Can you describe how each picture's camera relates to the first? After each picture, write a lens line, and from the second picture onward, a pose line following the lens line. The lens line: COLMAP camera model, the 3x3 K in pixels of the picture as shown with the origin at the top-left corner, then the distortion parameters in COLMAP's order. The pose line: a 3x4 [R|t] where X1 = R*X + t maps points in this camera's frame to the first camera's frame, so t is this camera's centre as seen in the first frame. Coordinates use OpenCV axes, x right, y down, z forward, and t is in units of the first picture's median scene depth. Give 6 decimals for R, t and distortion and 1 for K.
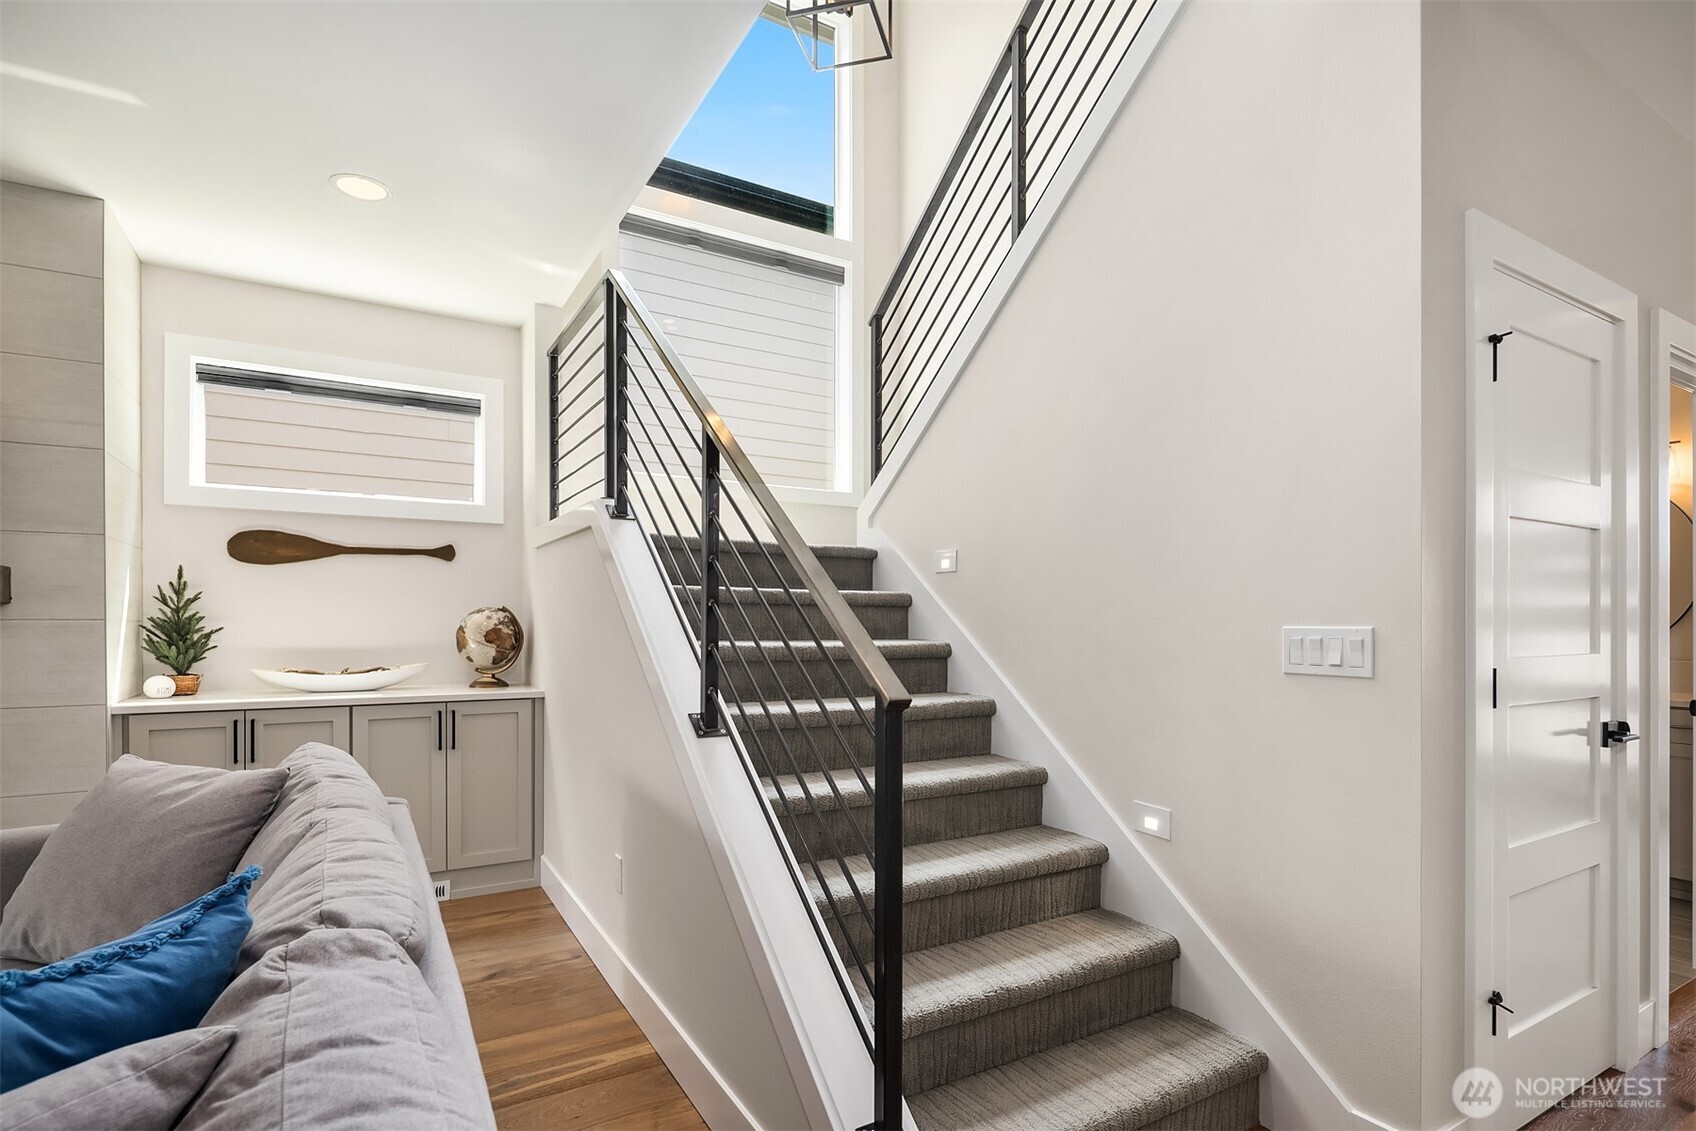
lens RADIAL K [[844.4, 0, 850.0], [0, 844.4, 624.4], [0, 0, 1]] dist [0.001931, -0.000430]
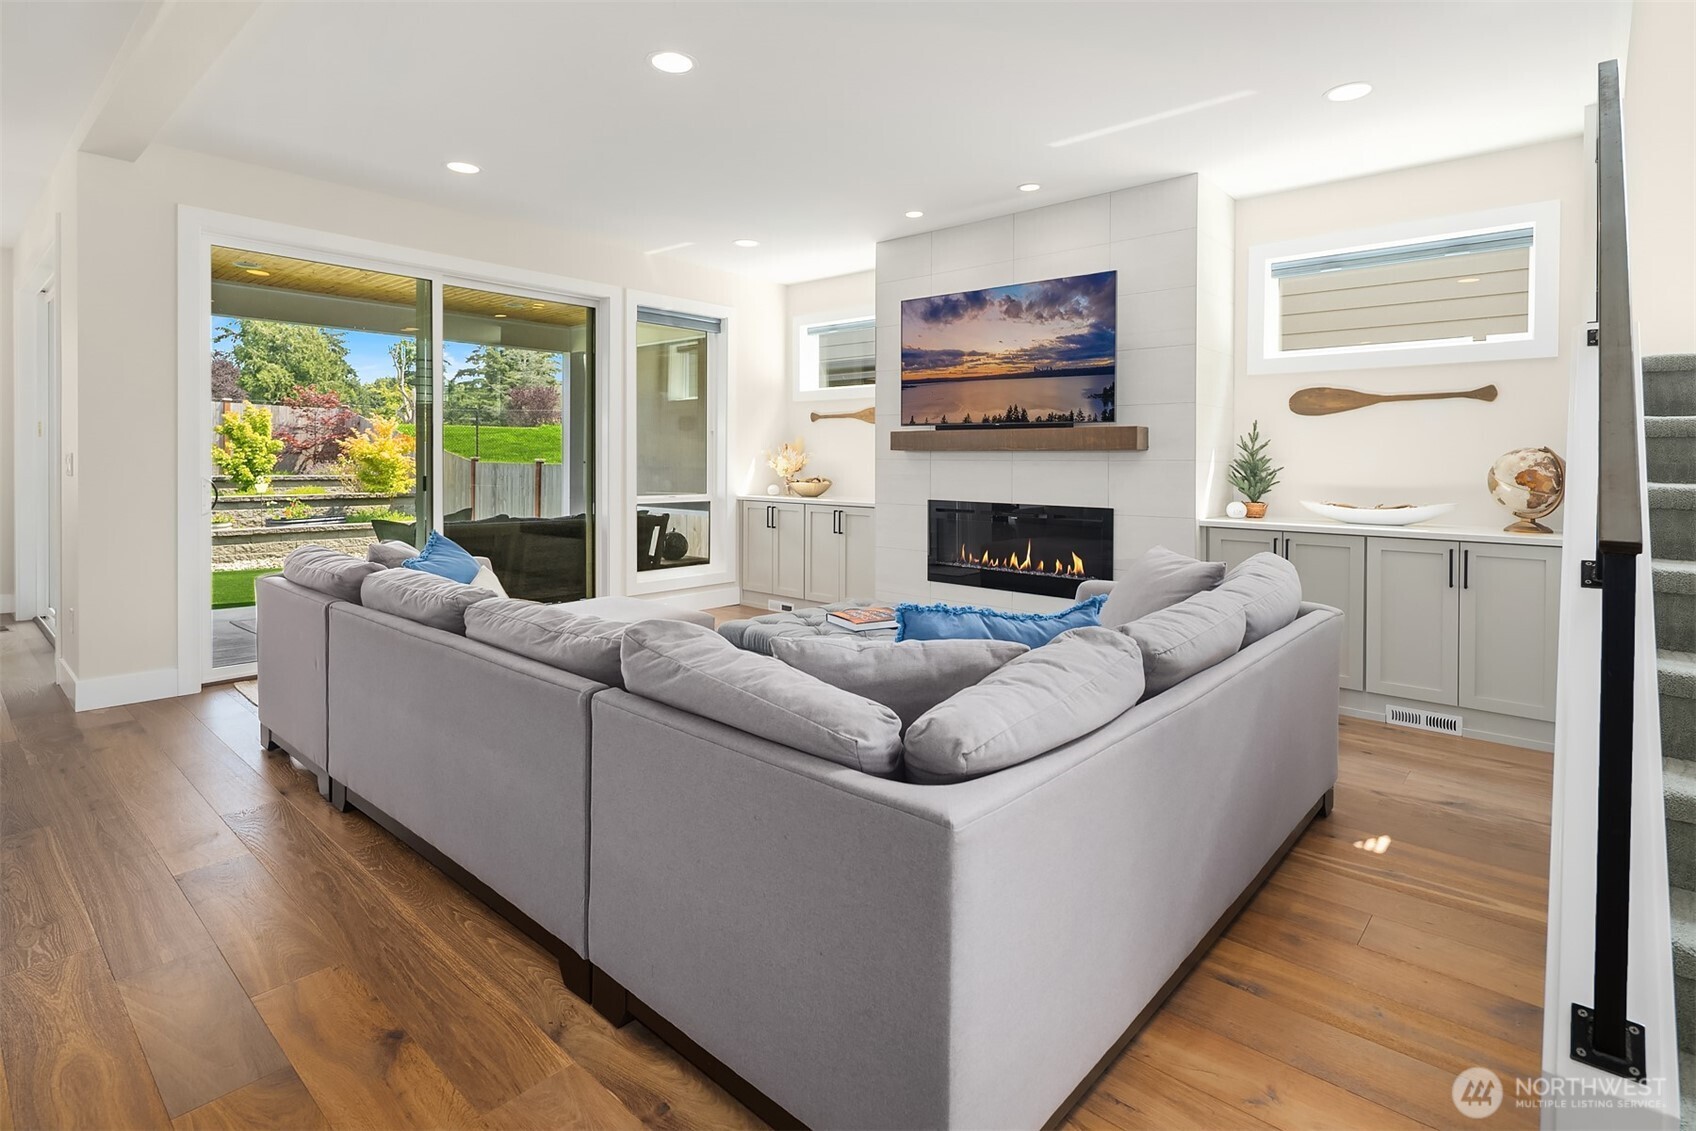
lens RADIAL K [[844.4, 0, 848.1], [0, 844.4, 468.0], [0, 0, 1]] dist [0.001931, -0.000430]
pose [[0.309665, 0.005243, -0.950831, 0.269063], [-0.008788, 0.999958, 0.002652, 0.007414], [0.950805, 0.007535, 0.309698, -0.018196]]
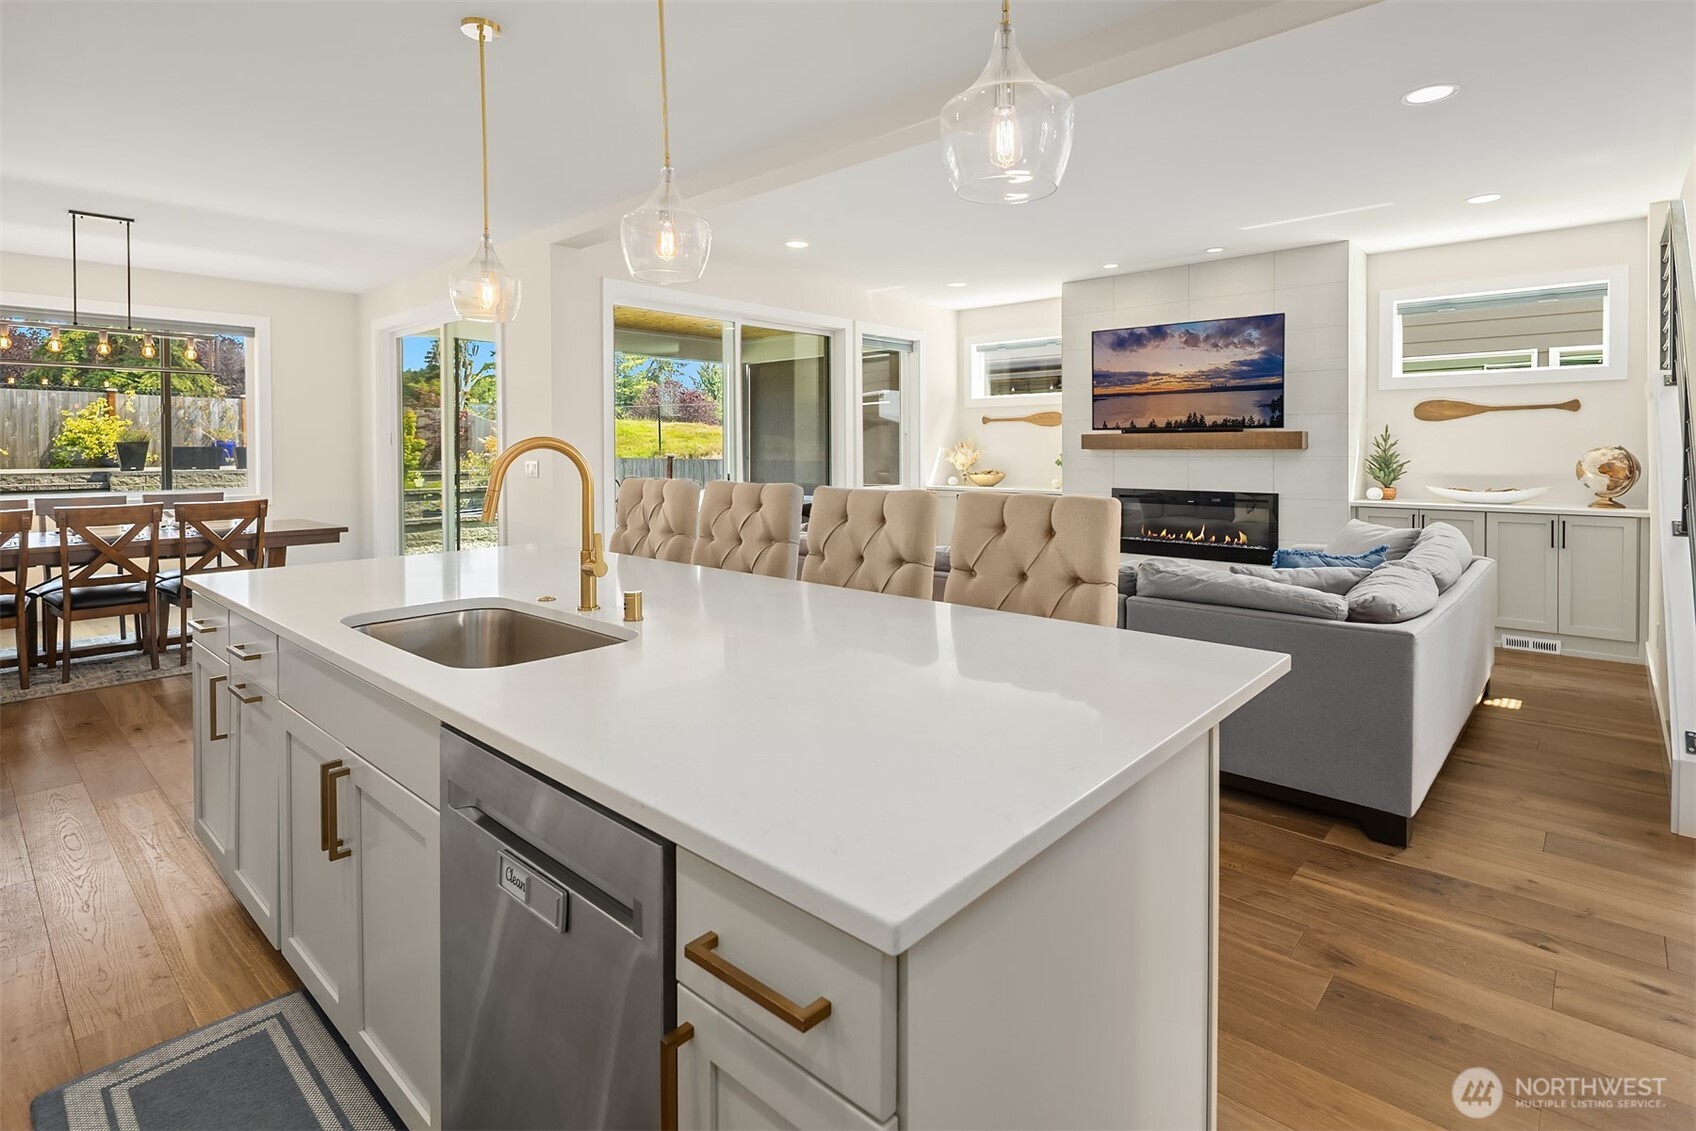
lens RADIAL K [[844.4, 0, 847.0], [0, 844.4, 460.9], [0, 0, 1]] dist [0.001931, -0.000430]
pose [[0.299138, 0.008542, -0.954172, 0.526761], [0.002244, 0.999951, 0.009655, -0.014399], [0.954207, -0.005030, 0.299104, -0.570889]]
